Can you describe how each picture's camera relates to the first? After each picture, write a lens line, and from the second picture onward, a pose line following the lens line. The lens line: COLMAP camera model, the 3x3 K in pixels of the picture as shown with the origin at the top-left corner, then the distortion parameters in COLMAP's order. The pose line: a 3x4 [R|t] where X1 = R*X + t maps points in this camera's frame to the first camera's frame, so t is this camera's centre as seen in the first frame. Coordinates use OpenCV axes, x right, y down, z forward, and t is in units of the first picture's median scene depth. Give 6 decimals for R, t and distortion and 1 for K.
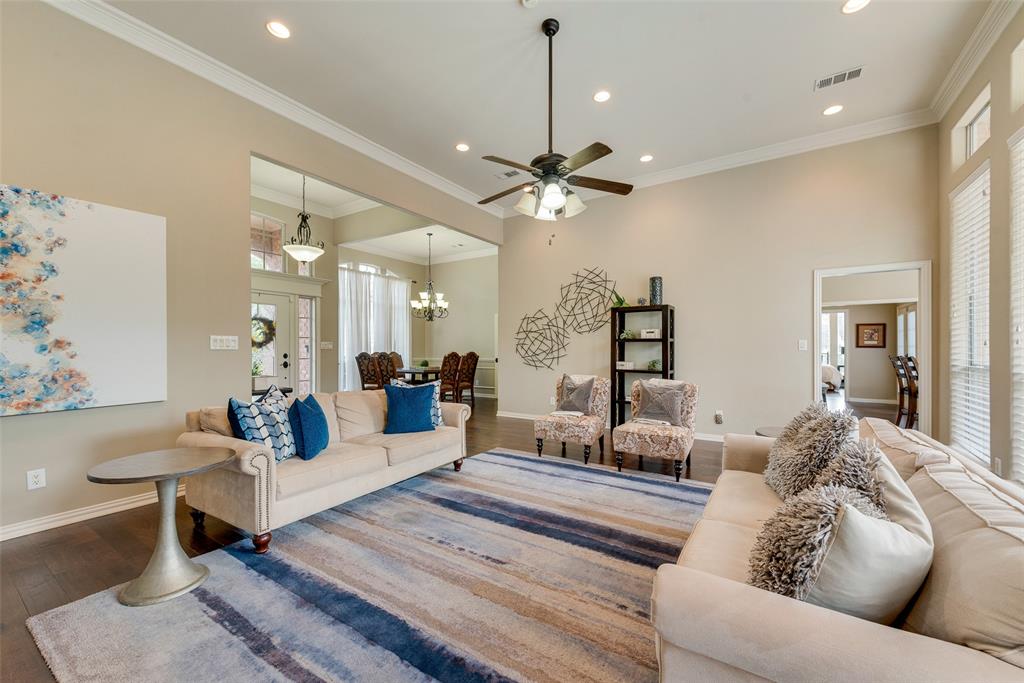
lens RADIAL K [[402.1, 0, 511.6], [0, 402.1, 347.2], [0, 0, 1]] dist [0.016419, -0.004590]
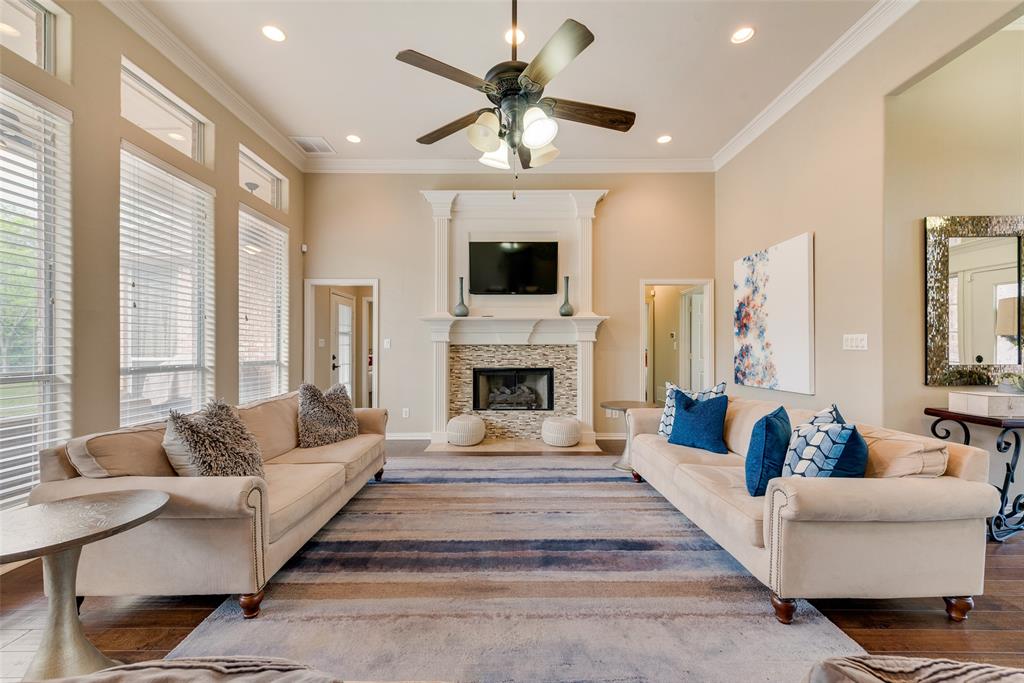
lens RADIAL K [[402.1, 0, 511.6], [0, 402.1, 347.2], [0, 0, 1]] dist [0.016419, -0.004590]
pose [[-0.832683, -0.000564, -0.553750, 0.336032], [-0.001229, 0.999999, 0.000828, 0.000026], [0.553749, 0.001370, -0.832682, 1.091879]]
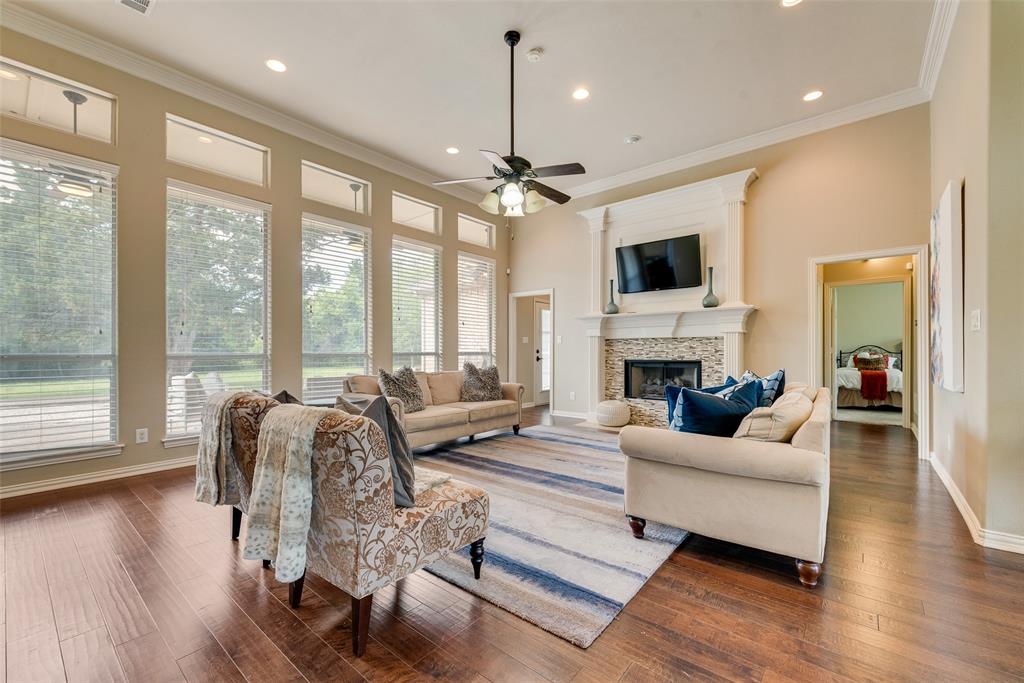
lens RADIAL K [[421.4, 0, 507.9], [0, 421.4, 349.9], [0, 0, 1]] dist [0.018690, -0.000172]
pose [[-0.993654, 0.001833, 0.112466, -0.012582], [0.001946, 0.999998, 0.000891, 0.029286], [-0.112464, 0.001104, -0.993655, 1.475973]]
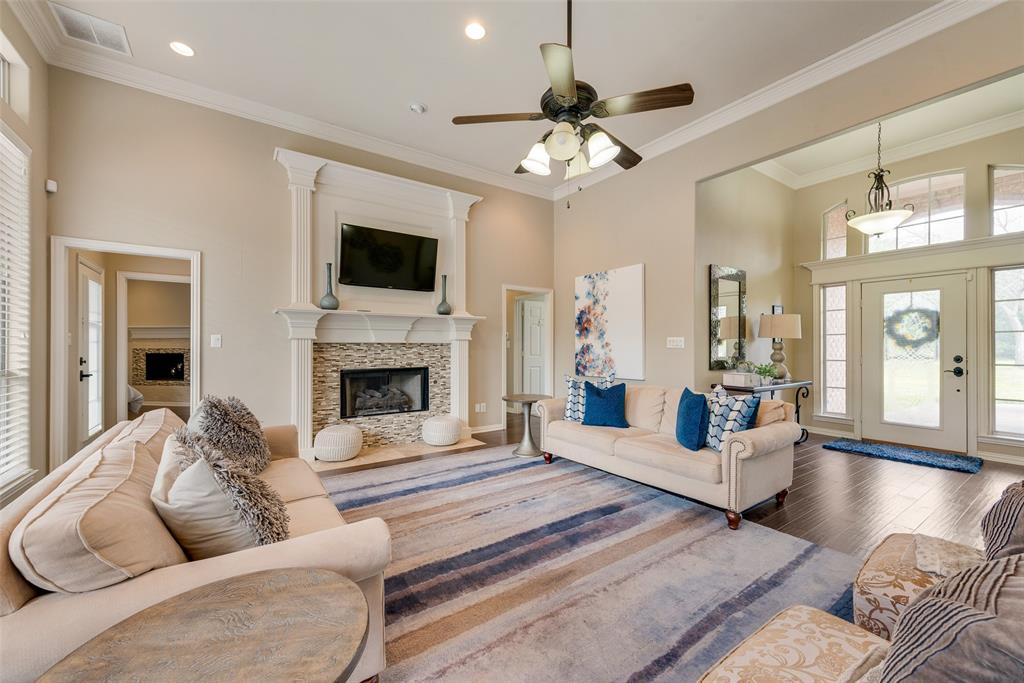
lens RADIAL K [[402.1, 0, 511.6], [0, 402.1, 347.2], [0, 0, 1]] dist [0.016419, -0.004590]
pose [[-0.368230, 0.002089, -0.929732, 0.574346], [-0.002425, 0.999992, 0.003208, 0.000427], [0.929731, 0.003436, -0.368222, 0.814809]]
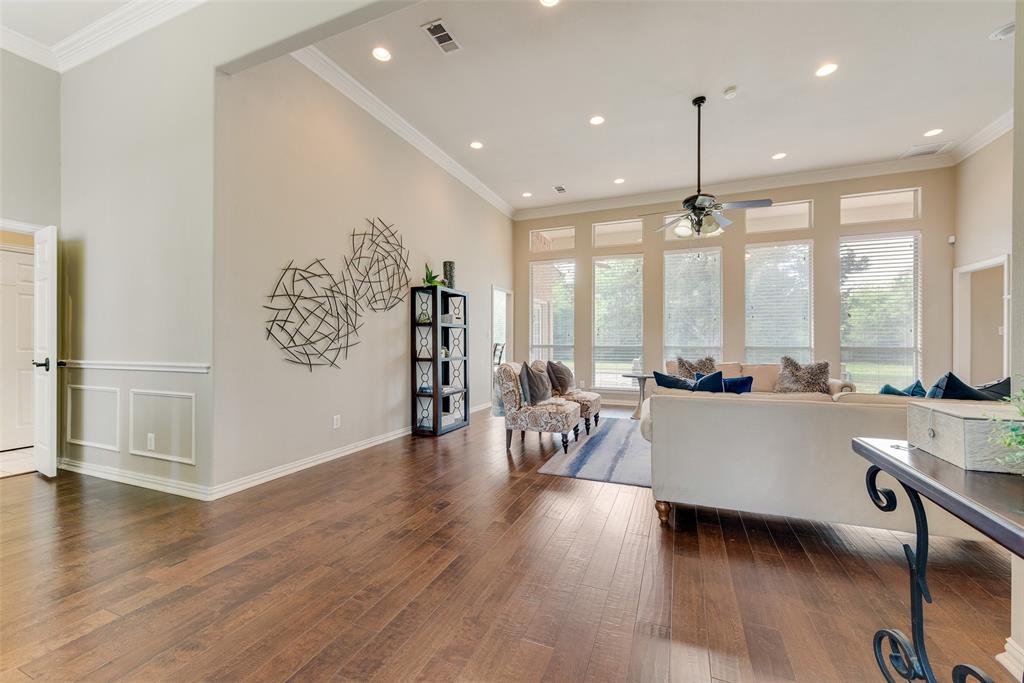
lens RADIAL K [[400.9, 0, 512.0], [0, 400.9, 344.6], [0, 0, 1]] dist [0.008882, -0.000143]
pose [[-0.191041, -0.005629, 0.981566, -0.792133], [-0.002789, 0.999983, 0.005192, 0.027672], [-0.981578, -0.001746, -0.191054, 1.312940]]
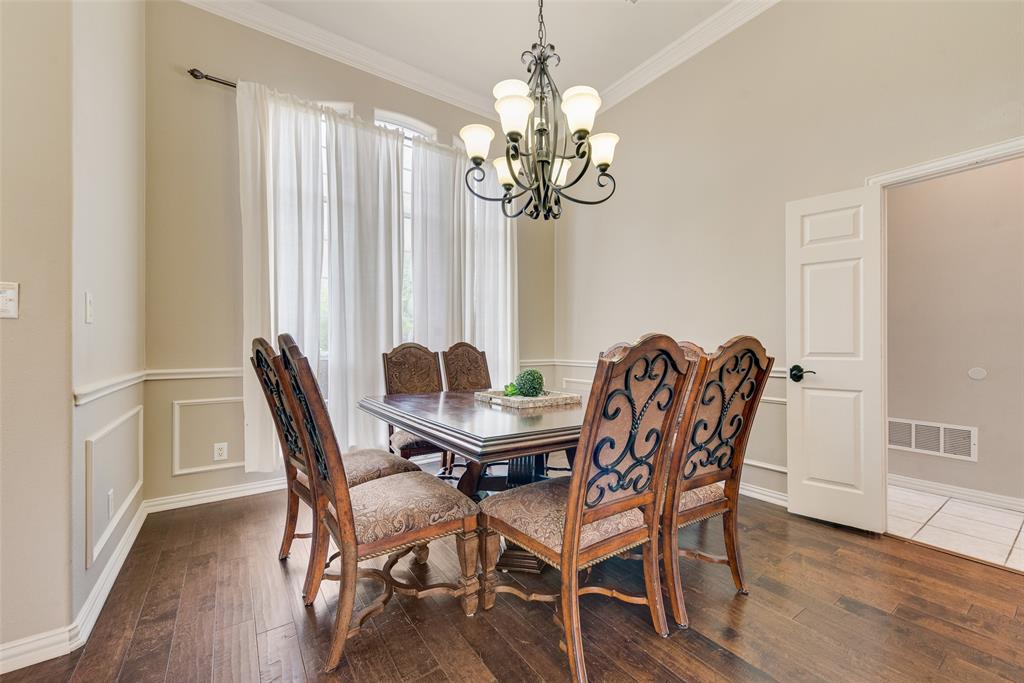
lens RADIAL K [[402.1, 0, 511.6], [0, 402.1, 347.2], [0, 0, 1]] dist [0.016419, -0.004590]
pose [[0.932502, 0.003168, -0.361152, -0.258628], [-0.001025, 0.999981, 0.006124, 0.028641], [0.361164, -0.005340, 0.932487, 1.505383]]
